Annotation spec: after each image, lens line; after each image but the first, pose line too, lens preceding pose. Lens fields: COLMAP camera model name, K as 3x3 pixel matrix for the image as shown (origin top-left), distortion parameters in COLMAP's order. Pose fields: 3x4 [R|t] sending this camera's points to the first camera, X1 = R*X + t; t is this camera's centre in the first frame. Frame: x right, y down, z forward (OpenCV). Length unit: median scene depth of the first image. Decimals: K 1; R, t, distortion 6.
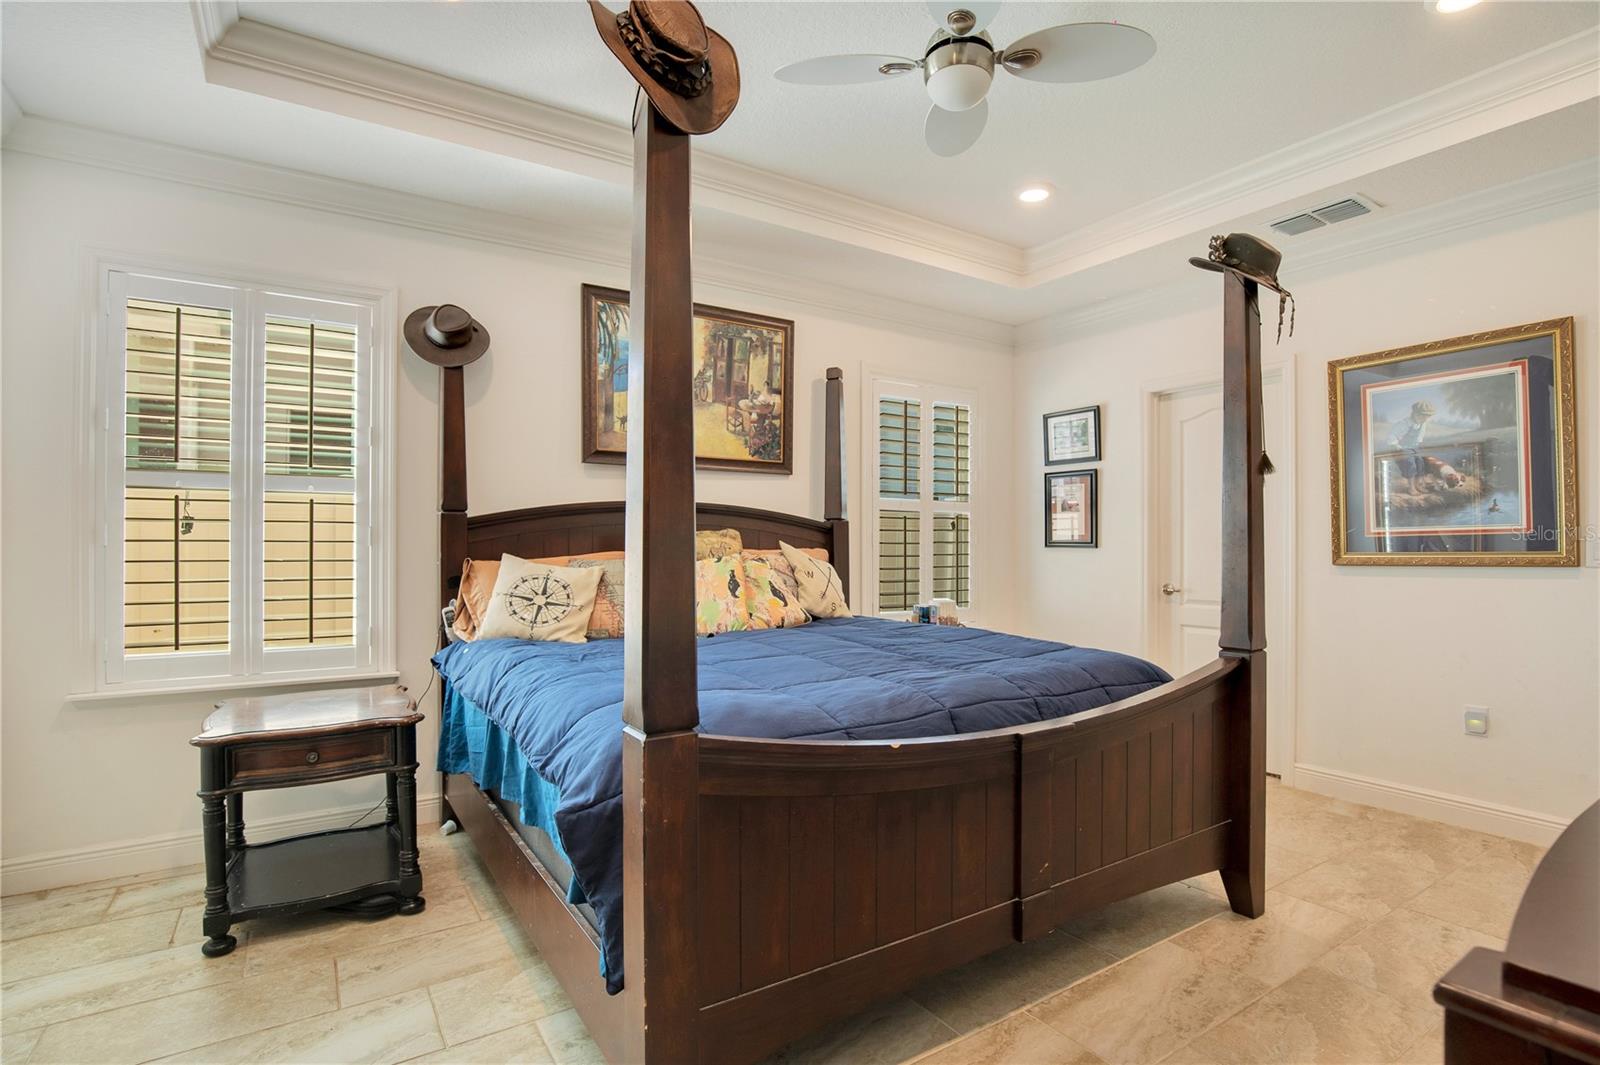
lens RADIAL K [[773.2, 0, 797.9], [0, 773.2, 546.1], [0, 0, 1]] dist [-0.038729, 0.000007]
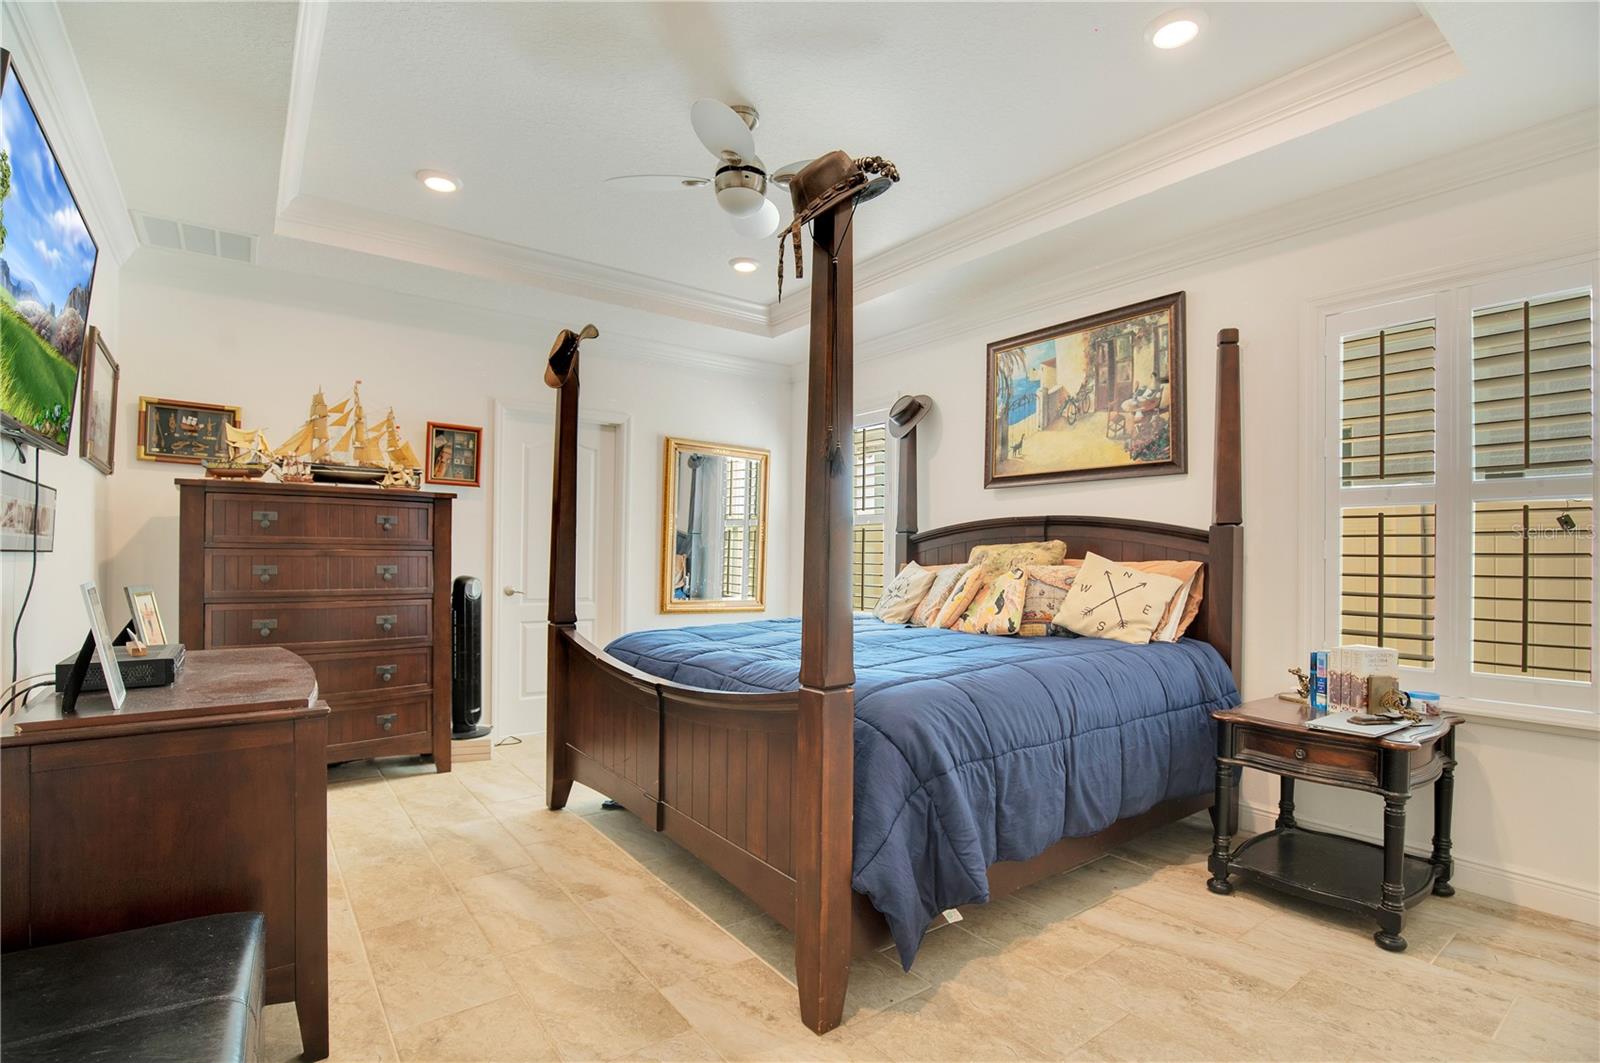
lens RADIAL K [[758.6, 0, 796.1], [0, 758.6, 551.6], [0, 0, 1]] dist [-0.022157, 0.000047]
pose [[0.069564, -0.003453, -0.997571, 0.812963], [-0.009680, 0.999945, -0.004137, 0.000224], [0.997531, 0.009944, 0.069527, 0.543516]]
